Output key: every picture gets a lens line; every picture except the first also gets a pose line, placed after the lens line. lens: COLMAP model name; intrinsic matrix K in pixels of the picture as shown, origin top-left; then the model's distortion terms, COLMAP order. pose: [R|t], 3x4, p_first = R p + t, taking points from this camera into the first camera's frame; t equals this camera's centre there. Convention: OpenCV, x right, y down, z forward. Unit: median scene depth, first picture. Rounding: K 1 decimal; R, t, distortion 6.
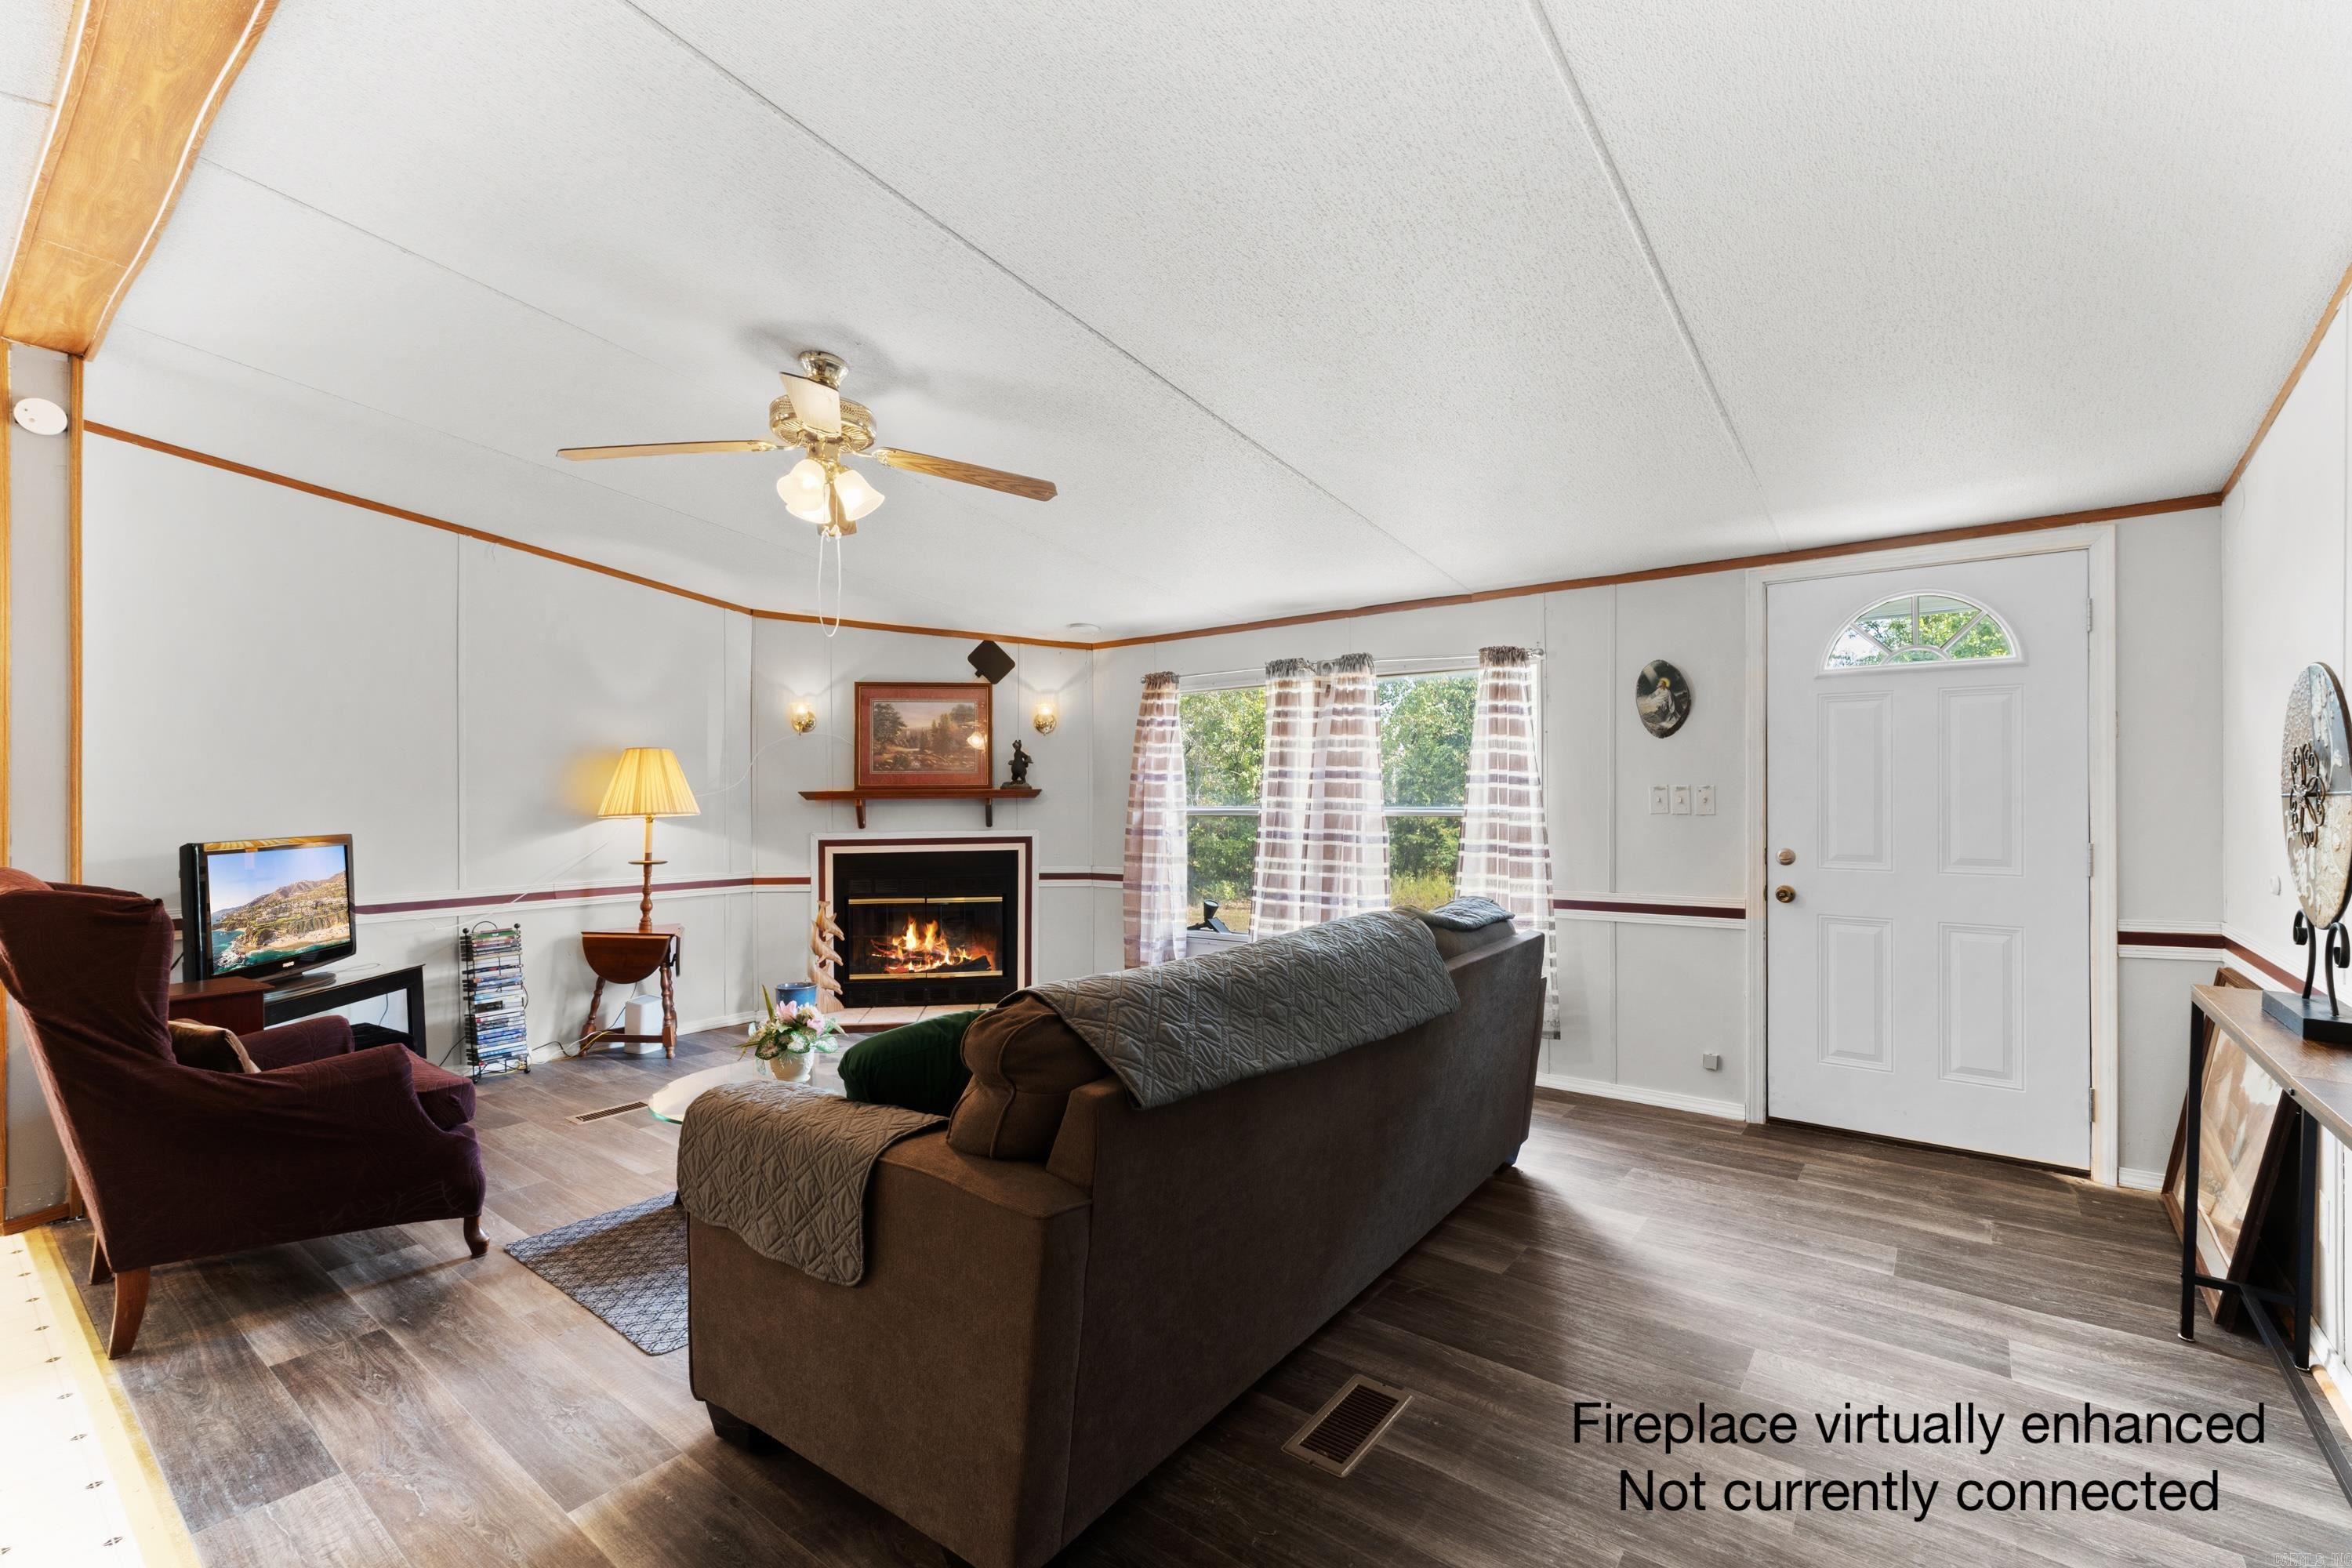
lens RADIAL K [[997.2, 0, 1176.0], [0, 997.2, 784.0], [0, 0, 1]] dist [-0.000243, -0.000089]
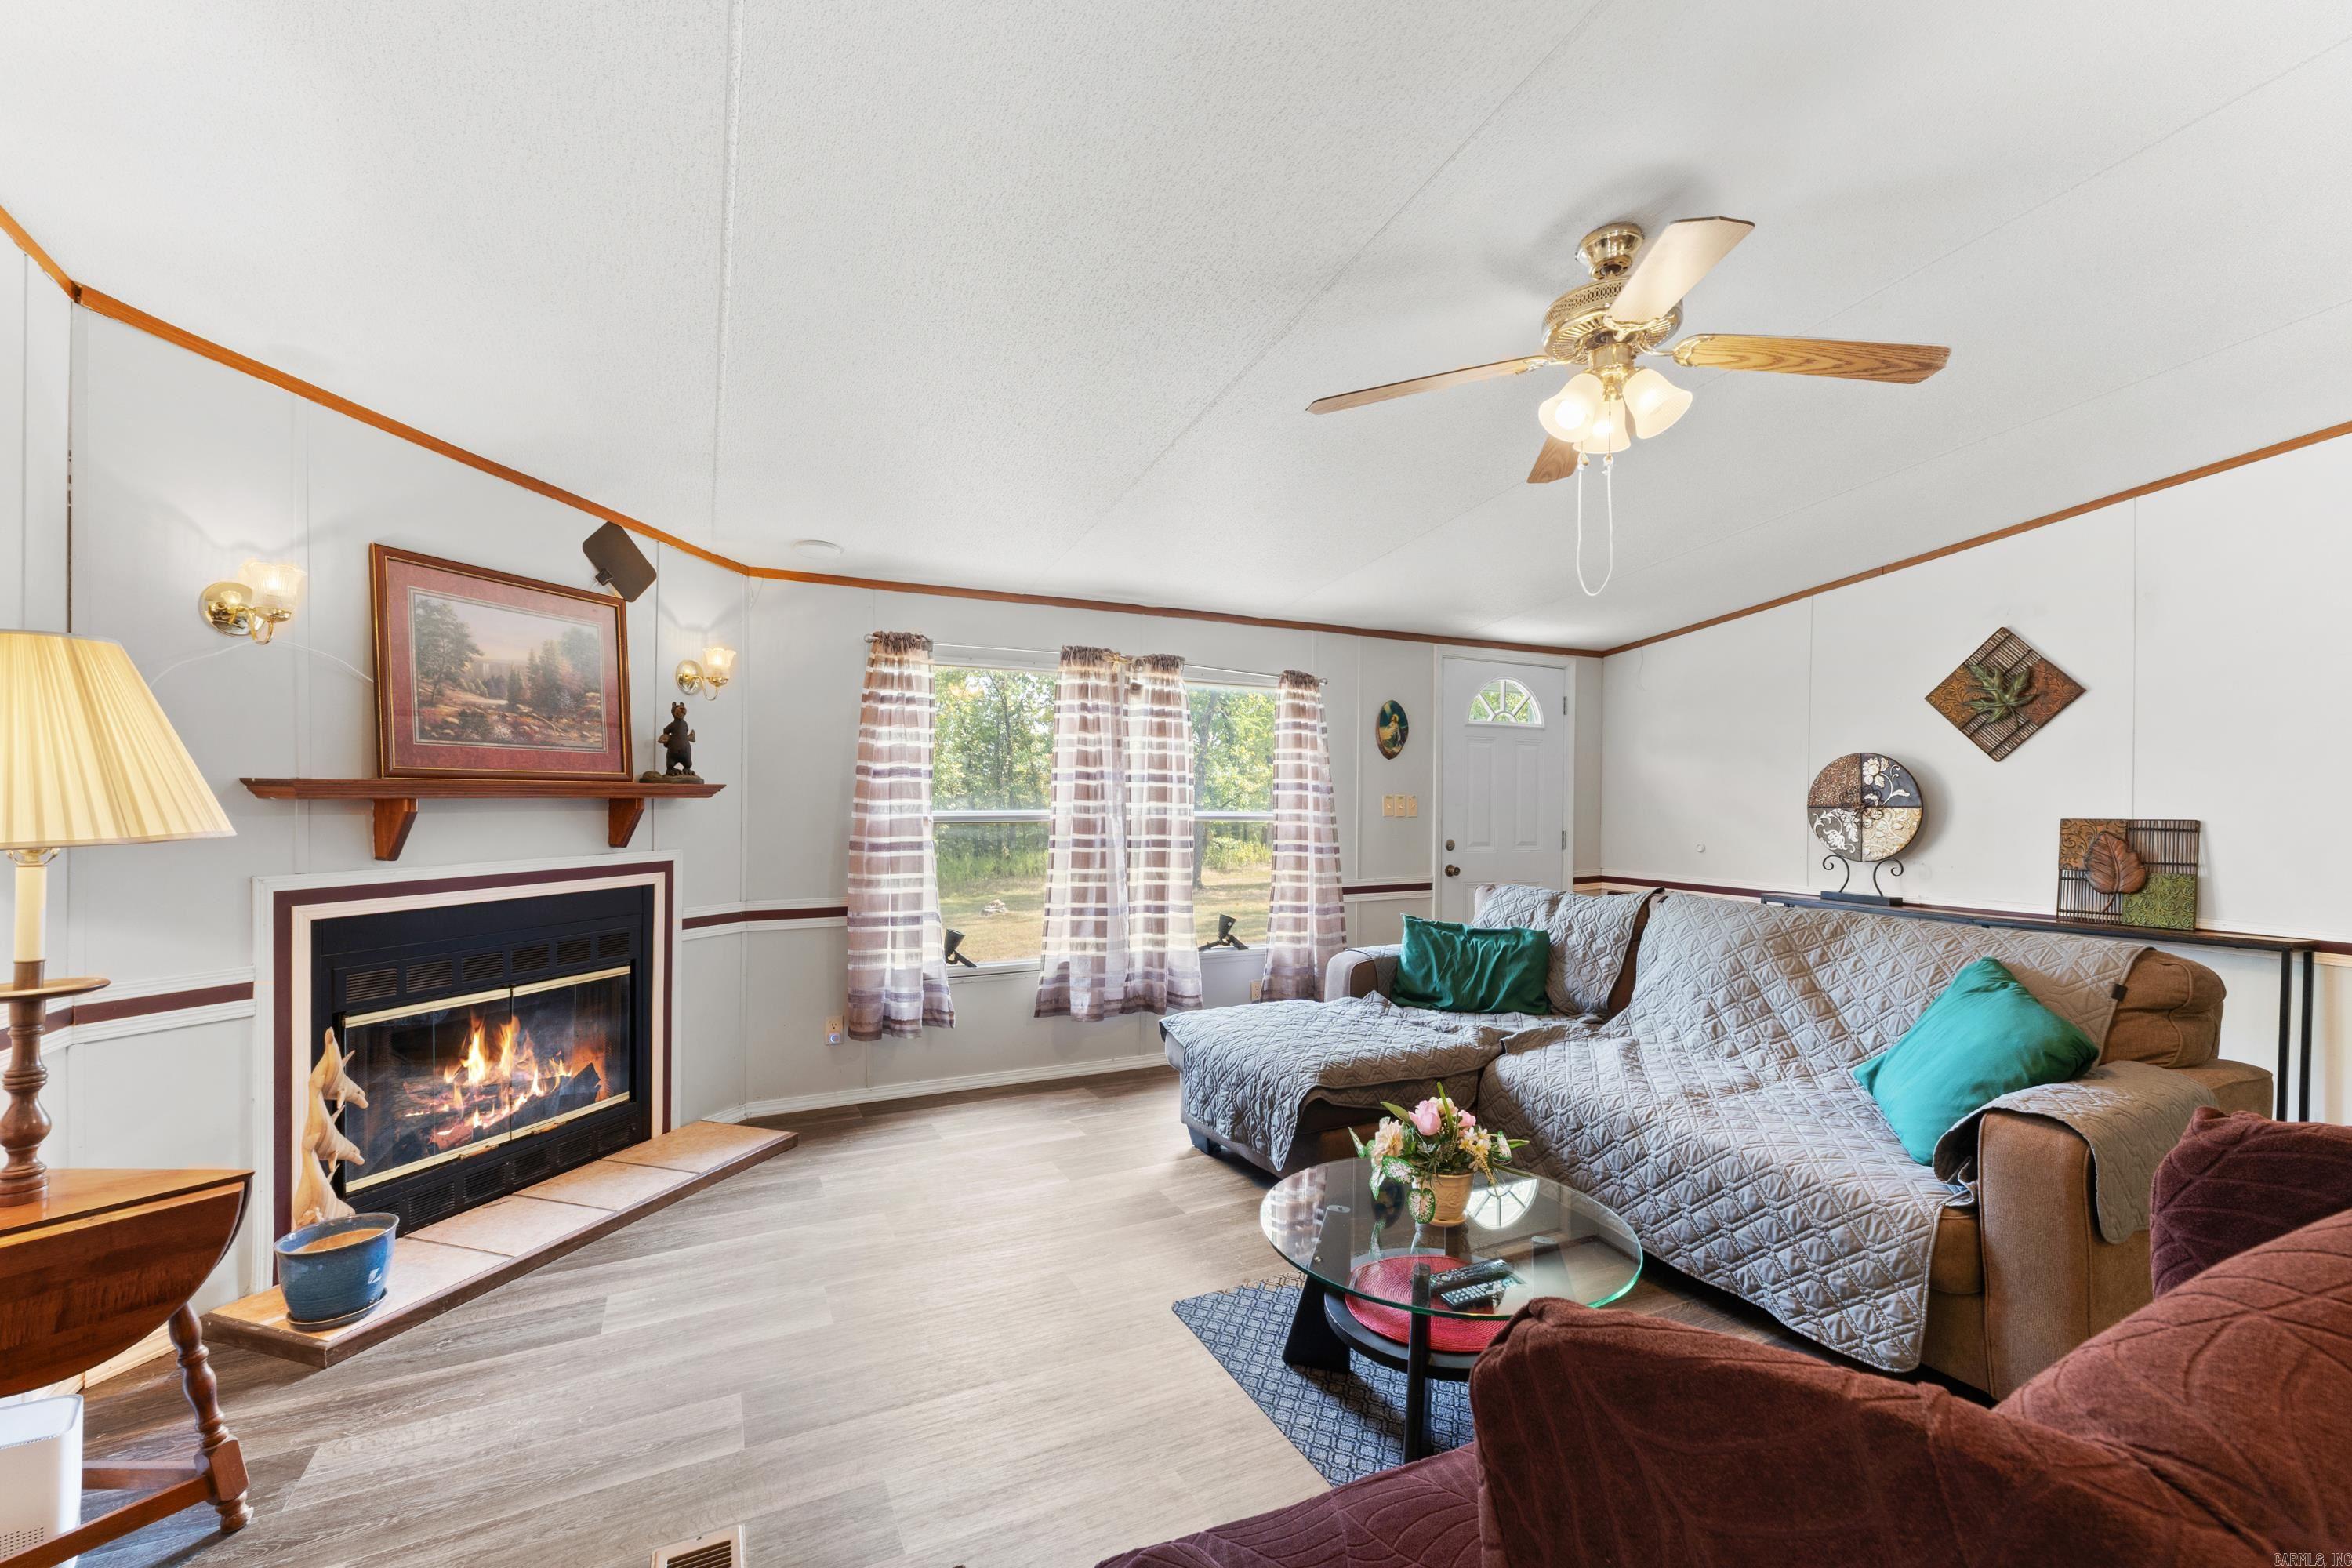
lens RADIAL K [[997.2, 0, 1176.0], [0, 997.2, 784.0], [0, 0, 1]] dist [-0.000243, -0.000089]
pose [[0.441289, 0.020844, 0.897123, -0.571710], [-0.021844, 0.999683, -0.012482, 0.006710], [-0.897099, -0.014088, 0.441605, 0.462903]]
